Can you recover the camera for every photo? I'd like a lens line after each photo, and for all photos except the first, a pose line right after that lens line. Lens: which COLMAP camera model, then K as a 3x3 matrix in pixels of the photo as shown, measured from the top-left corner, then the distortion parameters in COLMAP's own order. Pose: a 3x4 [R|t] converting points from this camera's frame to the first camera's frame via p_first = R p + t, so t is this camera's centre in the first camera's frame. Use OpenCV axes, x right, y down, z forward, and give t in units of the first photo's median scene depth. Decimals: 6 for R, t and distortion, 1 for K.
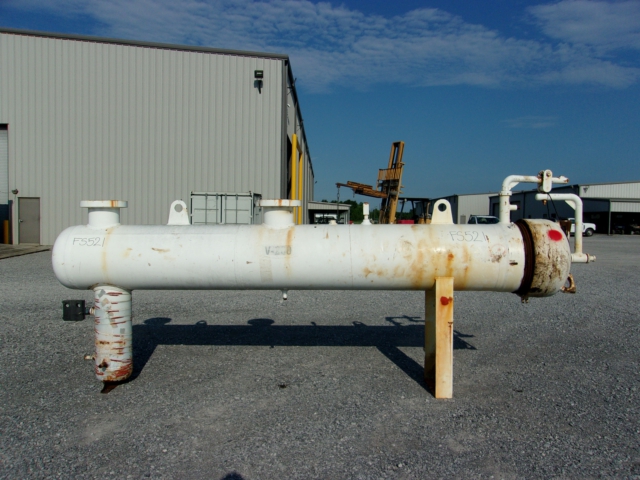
lens RADIAL K [[496.6, 0, 318.1], [0, 496.6, 240.7], [0, 0, 1]] dist [0.017568, -0.033048]
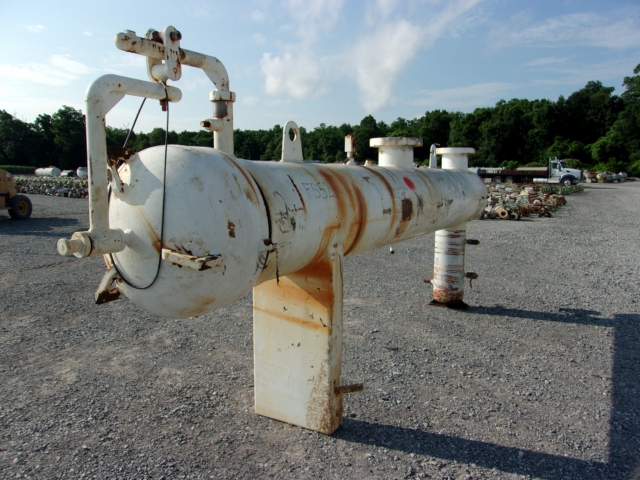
lens RADIAL K [[496.6, 0, 316.1], [0, 496.6, 240.6], [0, 0, 1]] dist [0.017568, -0.033048]
pose [[-0.484425, 0.113055, -0.867497, 0.799423], [-0.038546, 0.987893, 0.150270, -0.031923], [0.873983, 0.106233, -0.474203, 1.365049]]
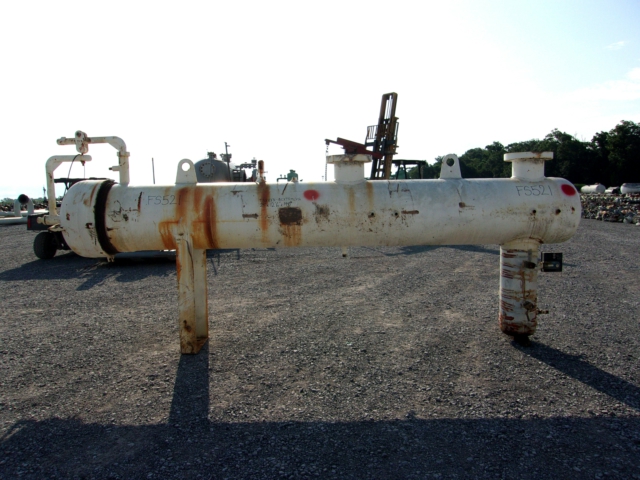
lens RADIAL K [[496.6, 0, 323.0], [0, 496.6, 241.3], [0, 0, 1]] dist [0.017568, -0.033048]
pose [[-0.998658, 0.023025, -0.046384, 0.023425], [0.016823, 0.991381, 0.129928, -0.045001], [0.048975, 0.128973, -0.990438, 2.088132]]
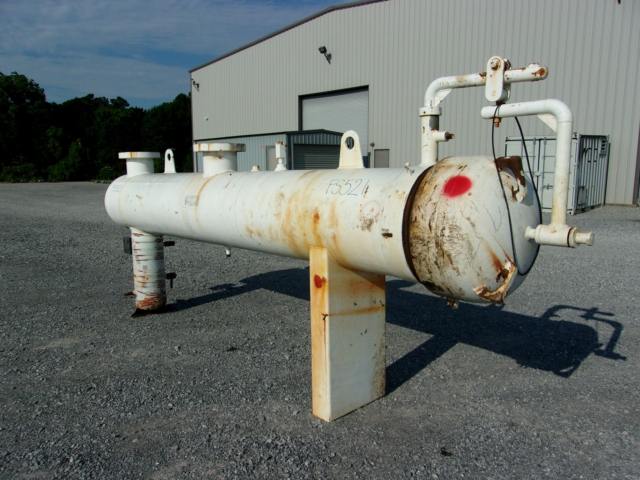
lens RADIAL K [[496.6, 0, 321.3], [0, 496.6, 236.2], [0, 0, 1]] dist [0.017568, -0.033048]
pose [[0.698105, 0.079882, -0.711525, 0.723993], [-0.016431, 0.995282, 0.095618, -0.006457], [0.715806, -0.055060, 0.696125, 0.520308]]
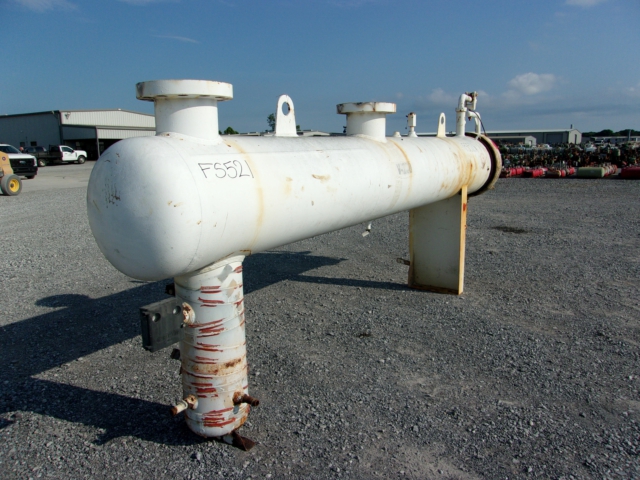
lens RADIAL K [[496.6, 0, 322.8], [0, 496.6, 239.1], [0, 0, 1]] dist [0.017568, -0.033048]
pose [[0.524946, -0.167502, 0.834491, -0.824465], [0.050872, 0.984866, 0.165684, -0.007315], [-0.849614, -0.044523, 0.525522, 0.669334]]
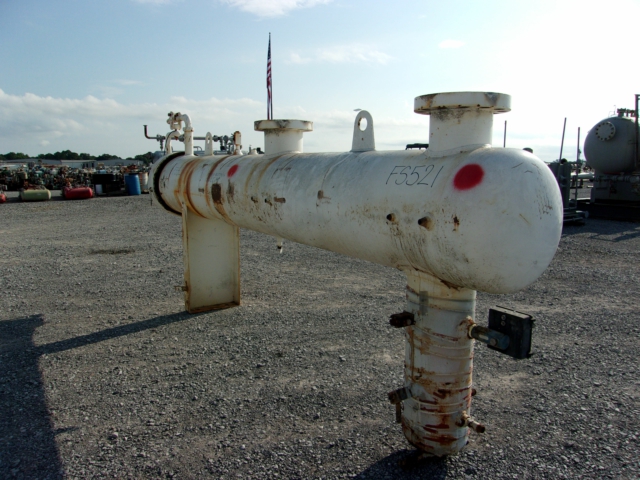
lens RADIAL K [[496.6, 0, 314.7], [0, 496.6, 238.5], [0, 0, 1]] dist [0.017568, -0.033048]
pose [[-0.578120, -0.122028, 0.806776, -0.789156], [0.031207, 0.984724, 0.171305, -0.035734], [-0.815355, 0.124212, -0.565480, 1.483196]]
